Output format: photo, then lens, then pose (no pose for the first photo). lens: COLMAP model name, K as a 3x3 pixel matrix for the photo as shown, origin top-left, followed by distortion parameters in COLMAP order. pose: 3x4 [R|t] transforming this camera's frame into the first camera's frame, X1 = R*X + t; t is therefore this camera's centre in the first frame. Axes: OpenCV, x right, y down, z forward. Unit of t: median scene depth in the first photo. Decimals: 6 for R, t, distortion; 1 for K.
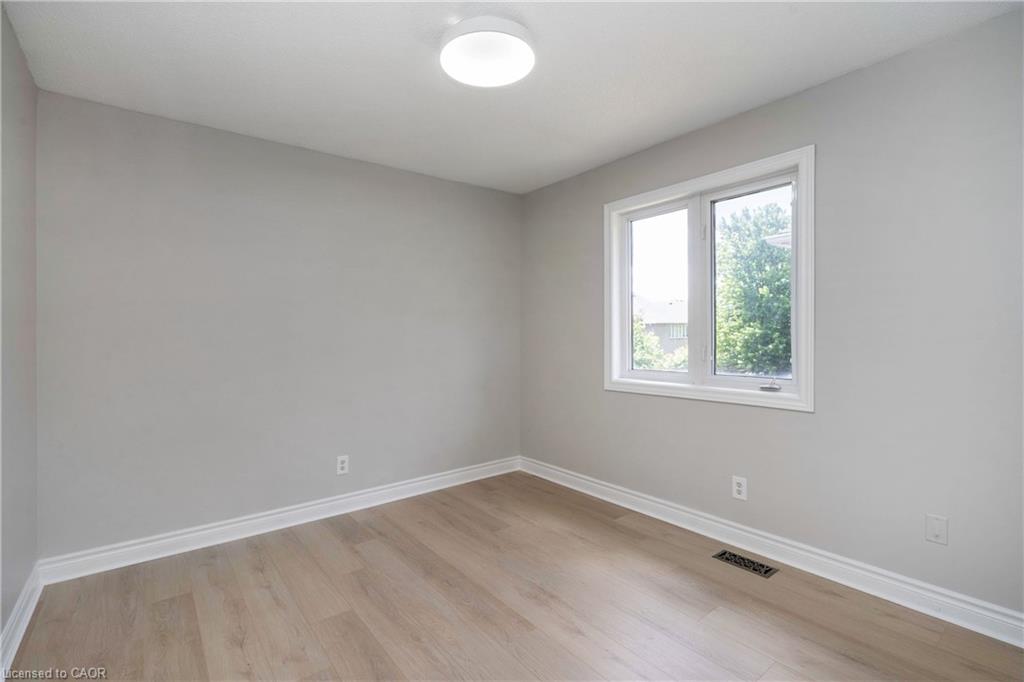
lens RADIAL K [[468.3, 0, 509.5], [0, 468.3, 336.2], [0, 0, 1]] dist [-0.001044, -0.000529]
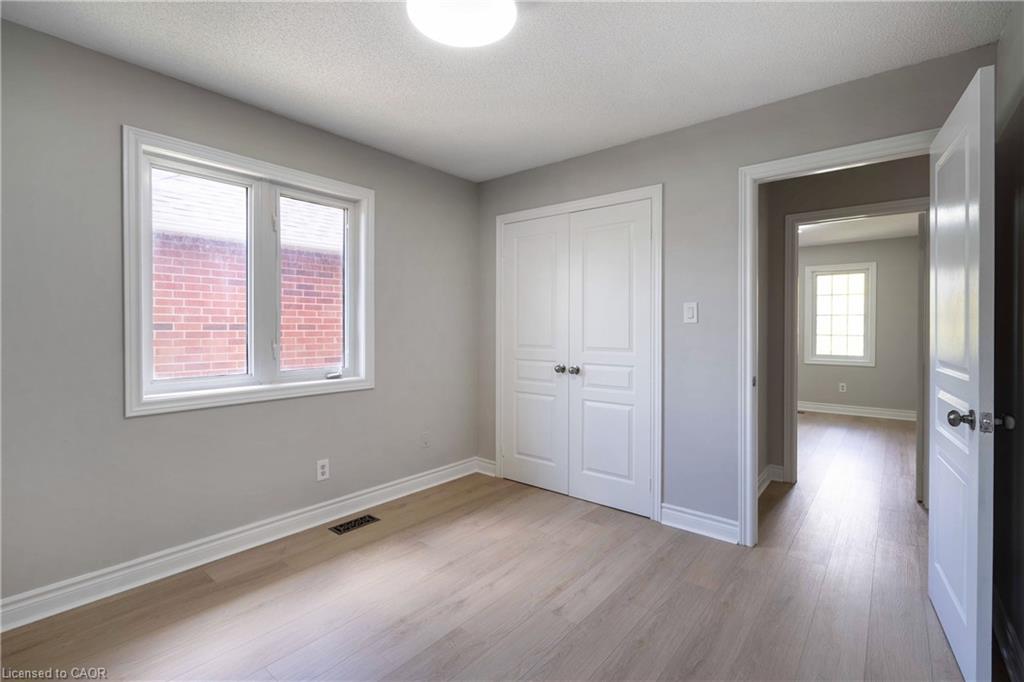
lens RADIAL K [[468.3, 0, 504.0], [0, 468.3, 338.0], [0, 0, 1]] dist [-0.001044, -0.000529]
pose [[-0.212405, -0.013196, 0.977093, -0.713744], [0.001790, 0.999902, 0.013894, -0.001659], [-0.977180, 0.004700, -0.212360, 0.861496]]
